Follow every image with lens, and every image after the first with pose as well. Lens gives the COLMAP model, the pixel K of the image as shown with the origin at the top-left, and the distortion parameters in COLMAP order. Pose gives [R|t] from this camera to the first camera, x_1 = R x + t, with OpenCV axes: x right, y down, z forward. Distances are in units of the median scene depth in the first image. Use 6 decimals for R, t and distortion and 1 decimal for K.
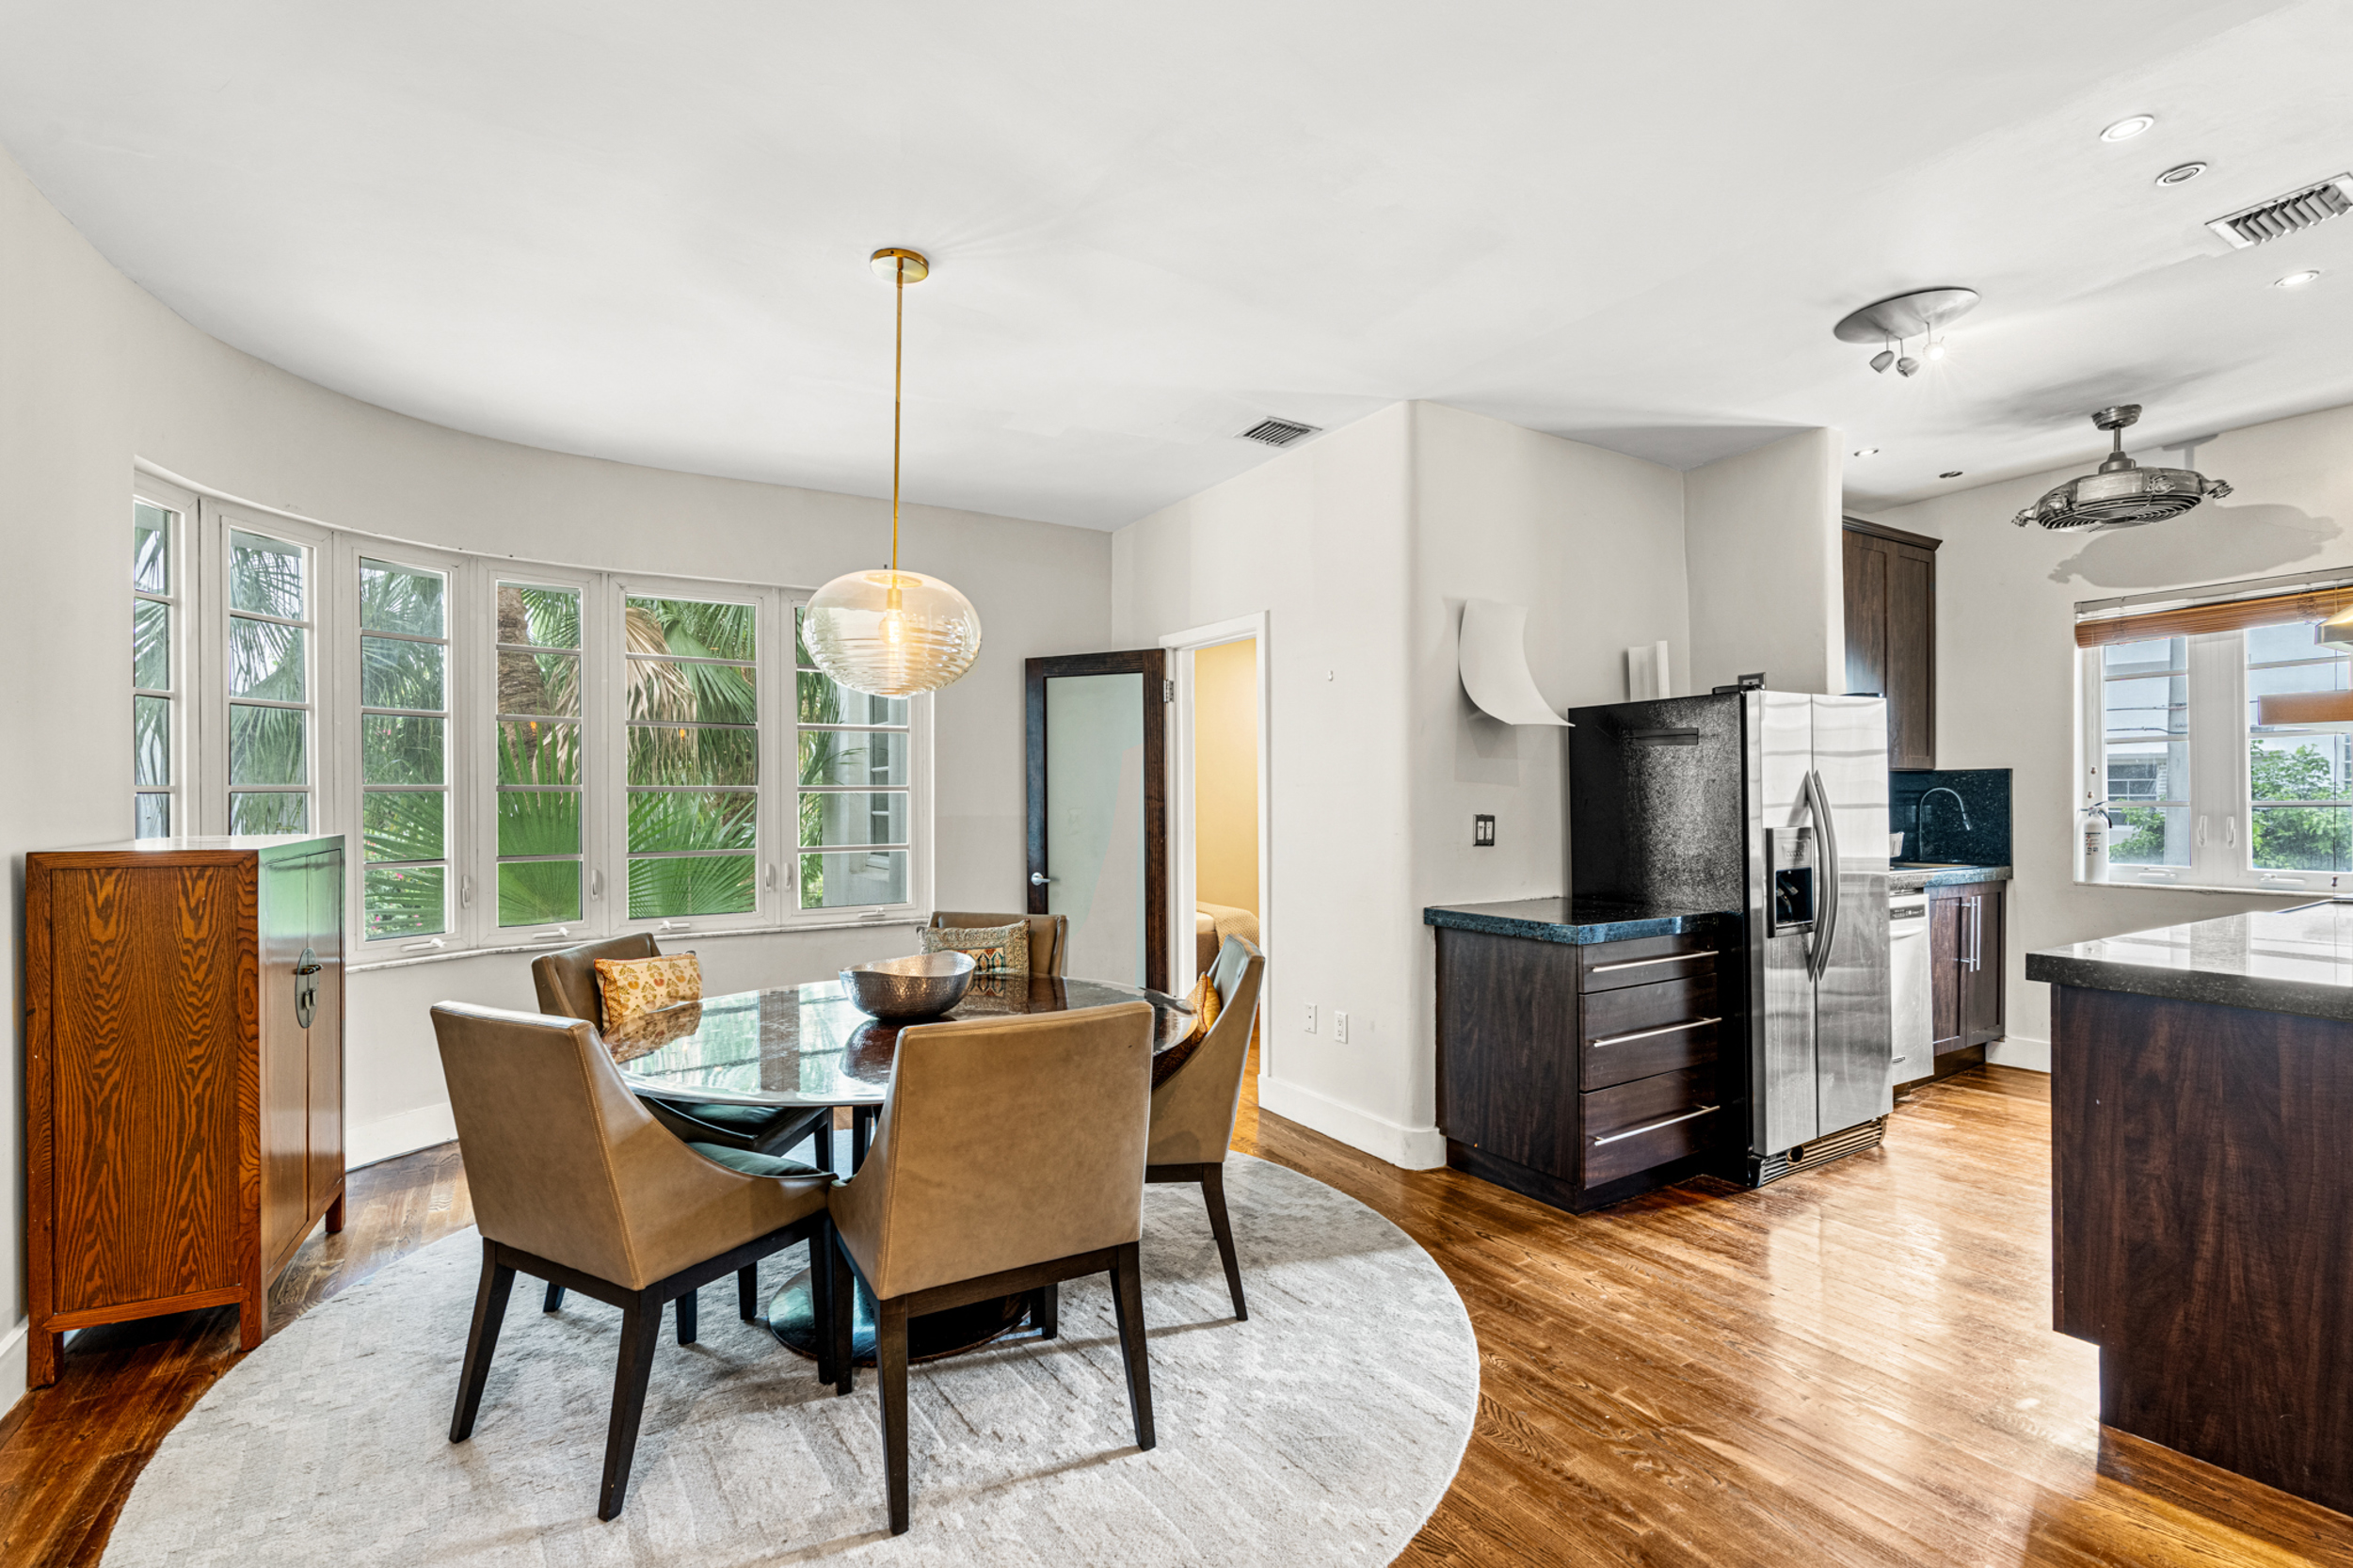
lens RADIAL K [[1058.3, 0, 1177.8], [0, 1058.3, 796.3], [0, 0, 1]] dist [-0.004264, -0.000130]
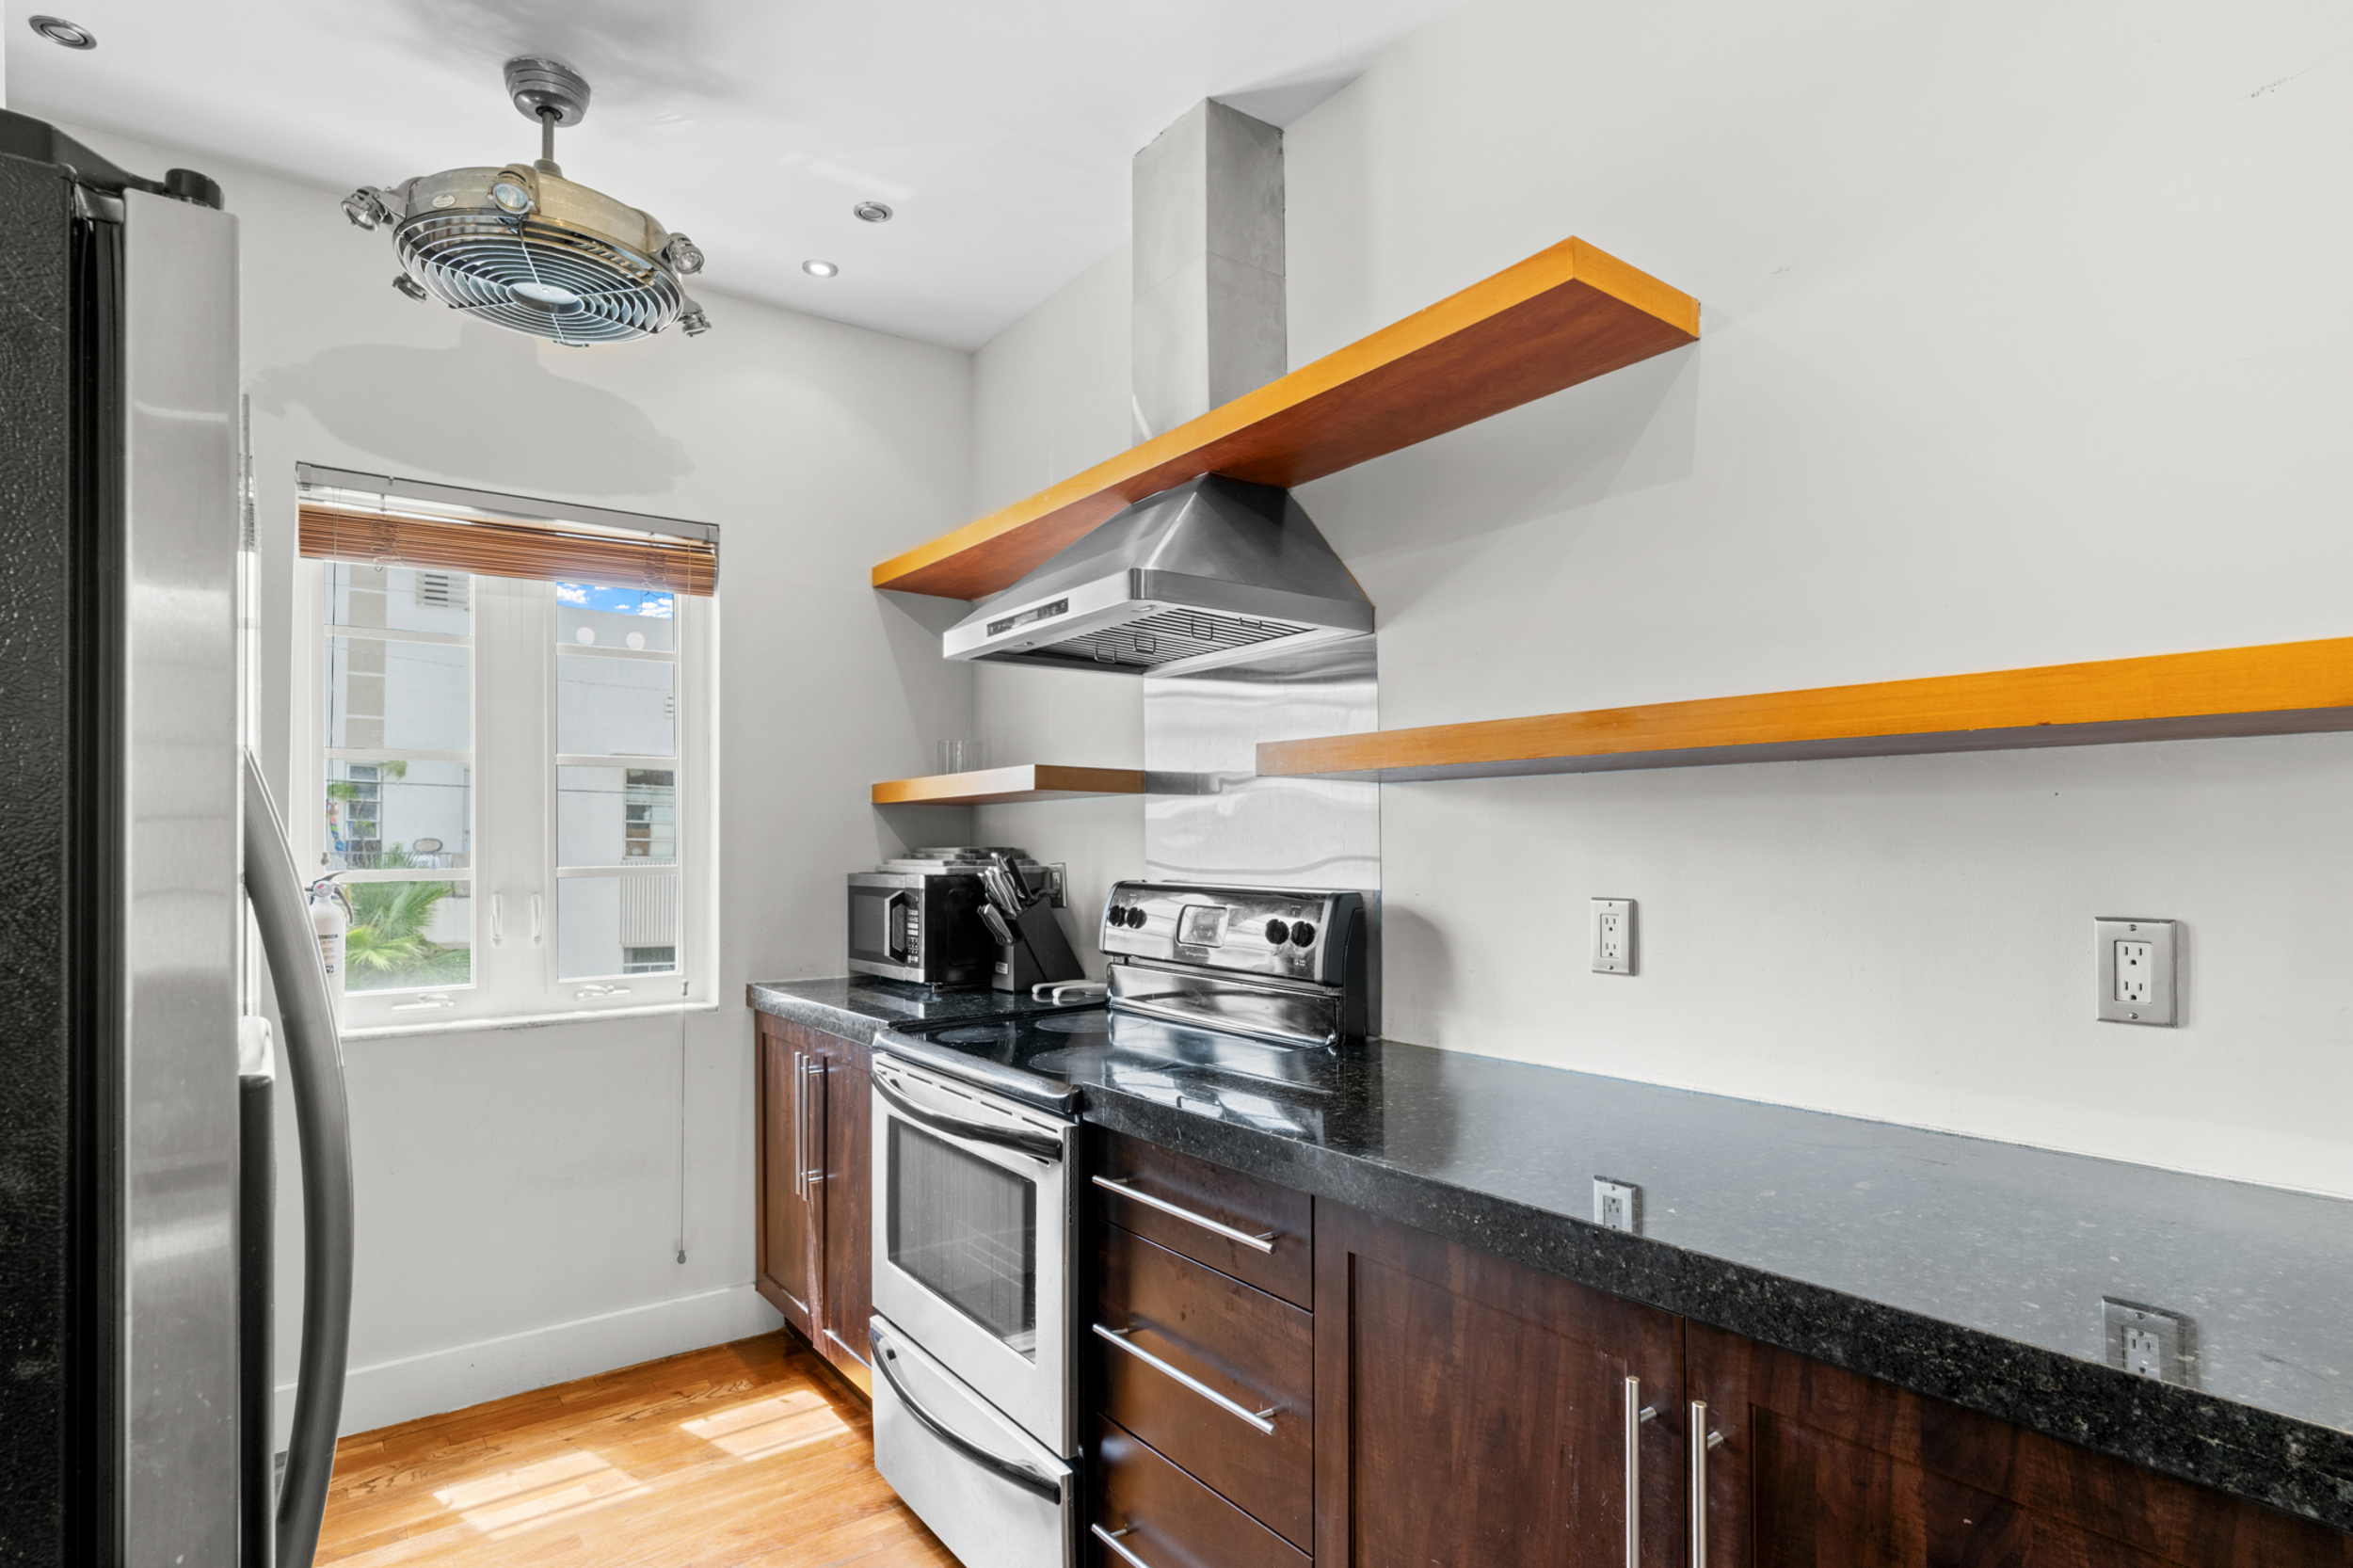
lens RADIAL K [[1211.9, 0, 1181.2], [0, 1211.9, 825.1], [0, 0, 1]] dist [0.000399, -0.000660]
pose [[-0.099855, 0.019332, 0.994814, 0.285709], [0.005408, 0.999807, -0.018886, -0.004992], [-0.994987, 0.003495, -0.099940, 0.715645]]
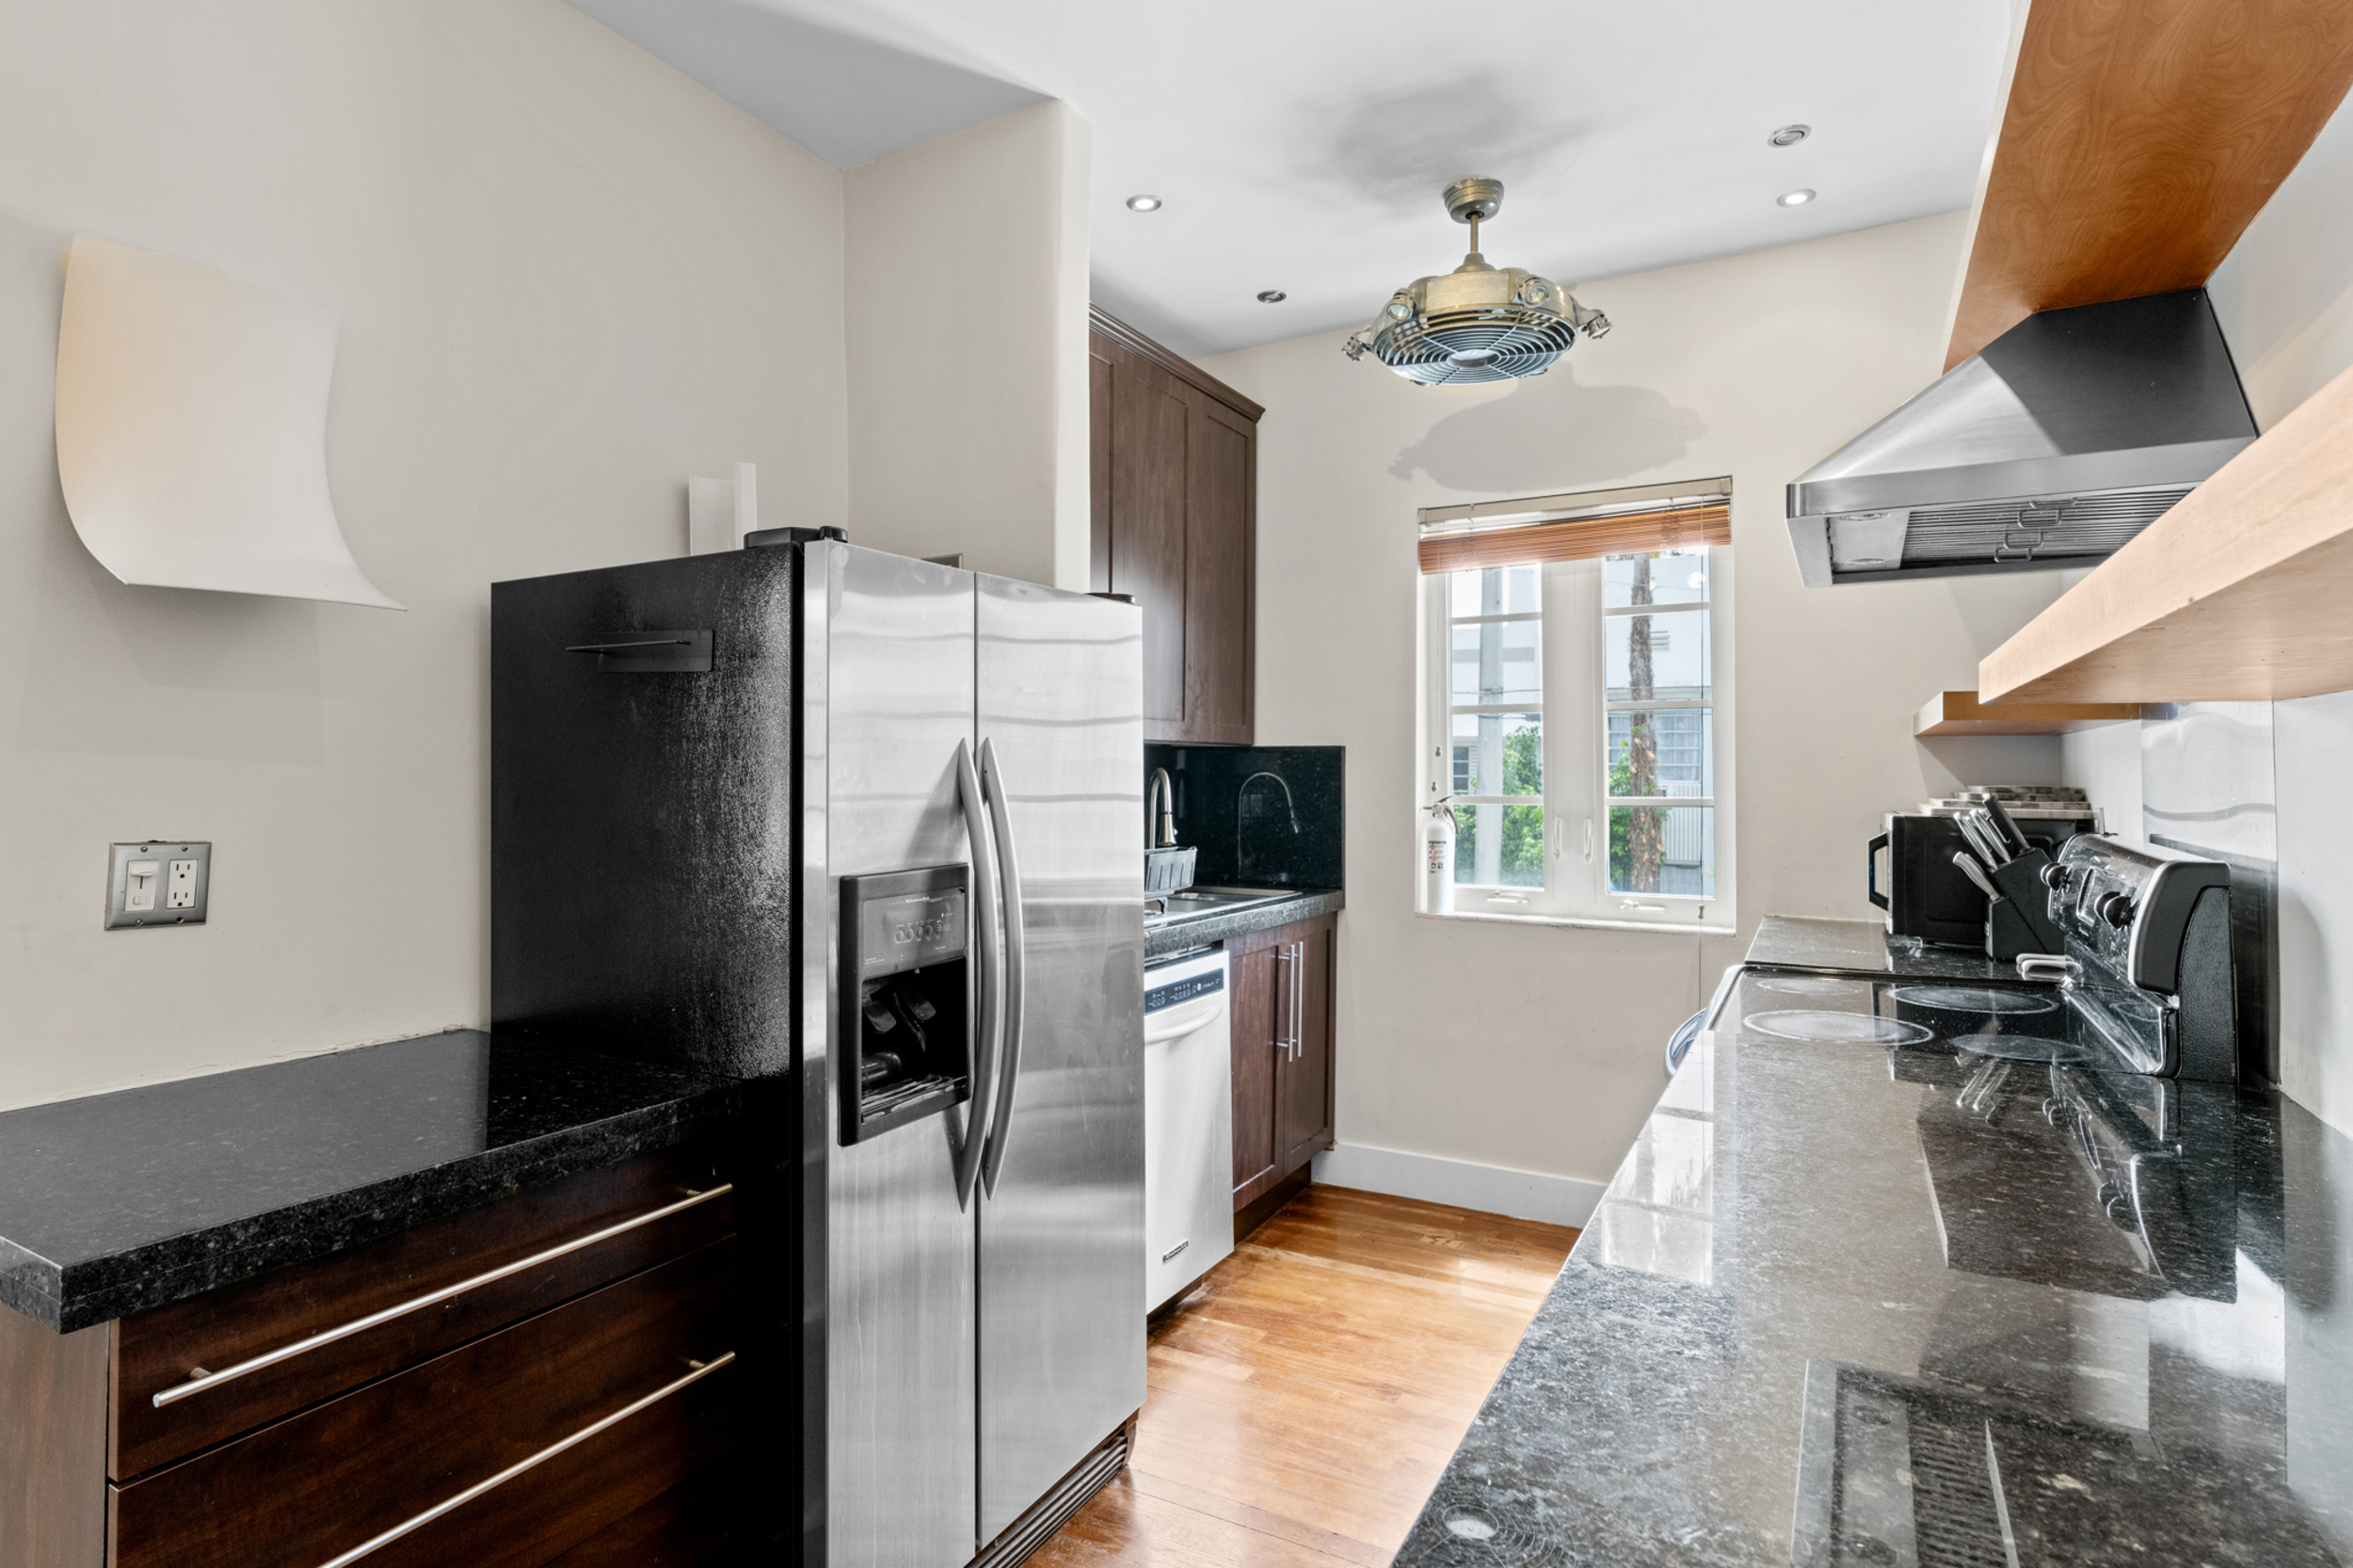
lens RADIAL K [[1207.0, 0, 1168.2], [0, 1207.0, 739.8], [0, 0, 1]] dist [0.000689, -0.000271]
pose [[0.872786, 0.022585, 0.487580, 0.354693], [-0.009889, 0.999542, -0.028597, -0.008382], [-0.488003, 0.020137, 0.872610, 0.428128]]
